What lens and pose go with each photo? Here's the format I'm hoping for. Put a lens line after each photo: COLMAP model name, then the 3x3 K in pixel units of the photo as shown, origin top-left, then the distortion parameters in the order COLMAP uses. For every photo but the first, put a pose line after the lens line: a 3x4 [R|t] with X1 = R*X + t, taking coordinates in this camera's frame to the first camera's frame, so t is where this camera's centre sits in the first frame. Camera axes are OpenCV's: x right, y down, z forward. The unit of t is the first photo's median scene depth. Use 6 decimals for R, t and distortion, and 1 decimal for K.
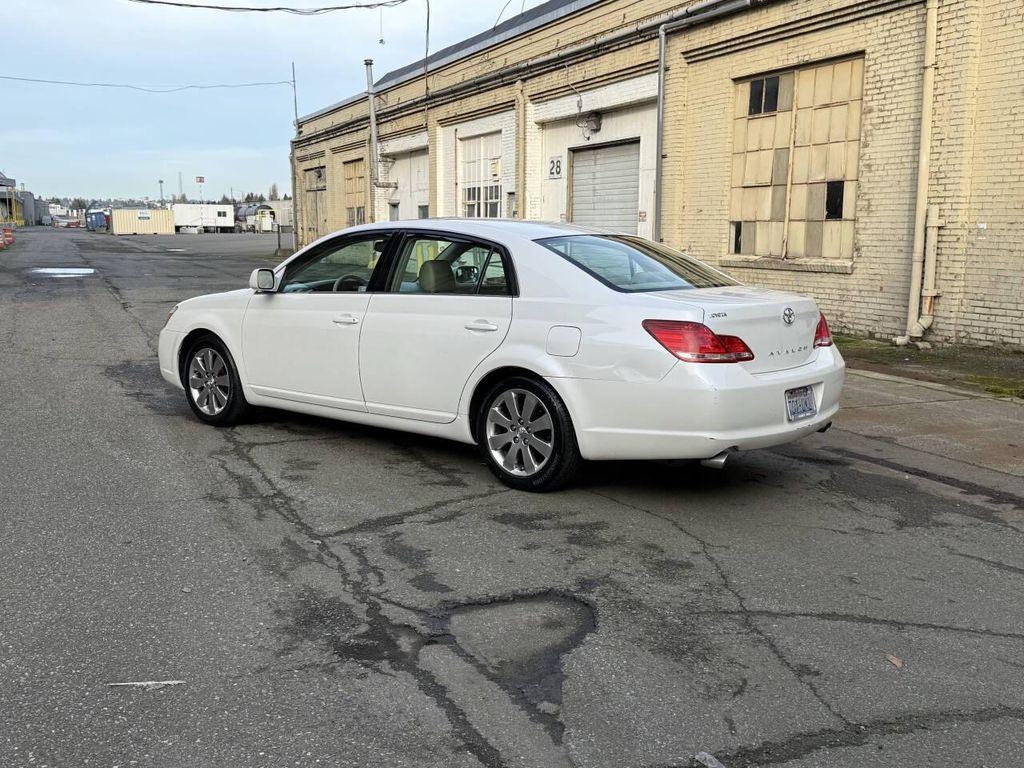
lens RADIAL K [[1044.0, 0, 514.7], [0, 1044.0, 388.0], [0, 0, 1]] dist [0.181801, -0.370492]
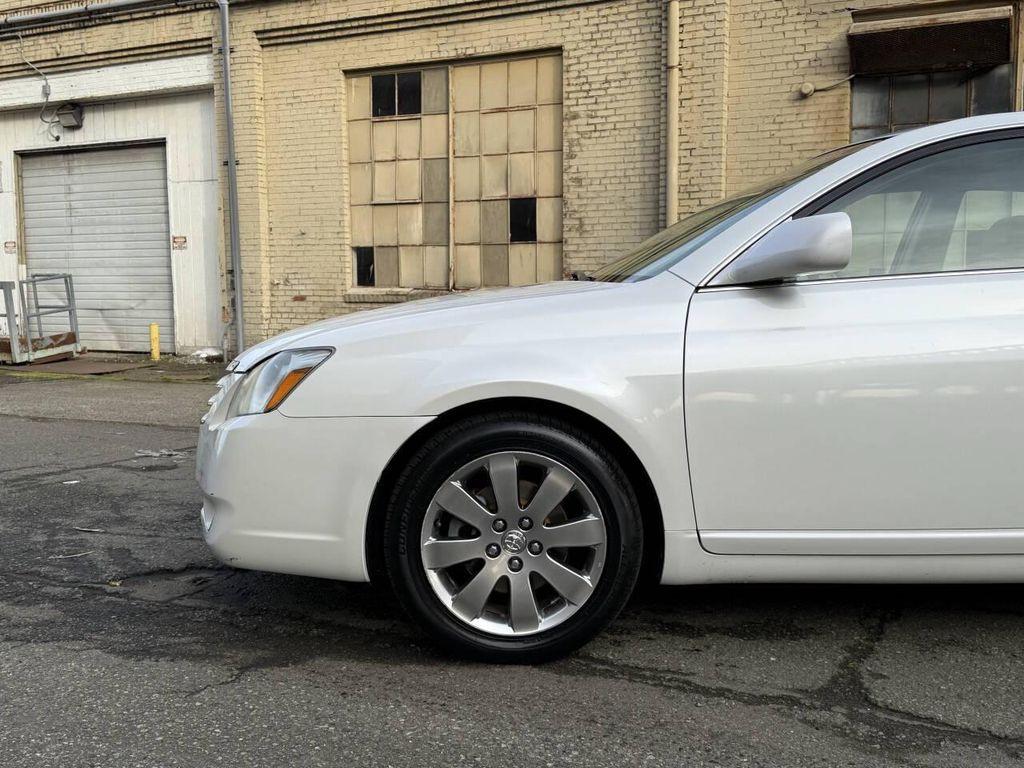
lens RADIAL K [[1044.0, 0, 514.7], [0, 1044.0, 388.0], [0, 0, 1]] dist [0.181801, -0.370492]
pose [[0.758035, -0.070823, 0.648358, -0.279770], [0.108163, 0.993972, -0.017884, -0.028330], [-0.643183, 0.083685, 0.761126, 0.388472]]
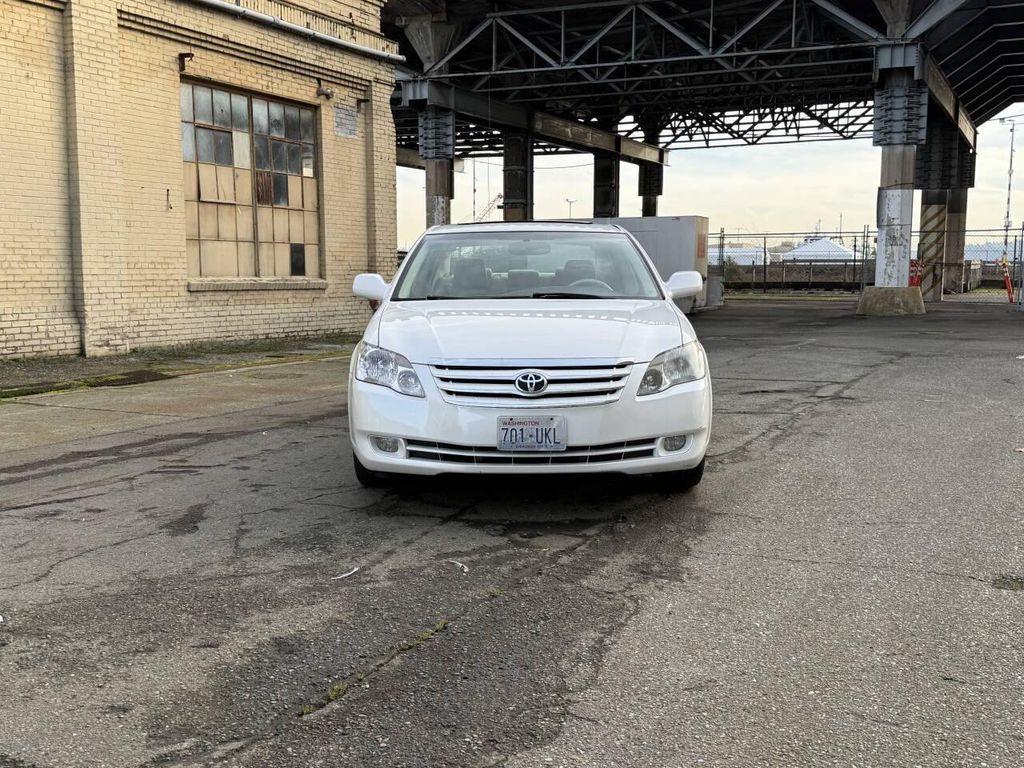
lens RADIAL K [[1044.0, 0, 514.7], [0, 1044.0, 388.0], [0, 0, 1]] dist [0.181801, -0.370492]
pose [[-0.641848, -0.097652, 0.760589, -0.420851], [0.109123, 0.970133, 0.216643, -0.113799], [-0.759028, 0.222049, -0.612022, 0.838768]]
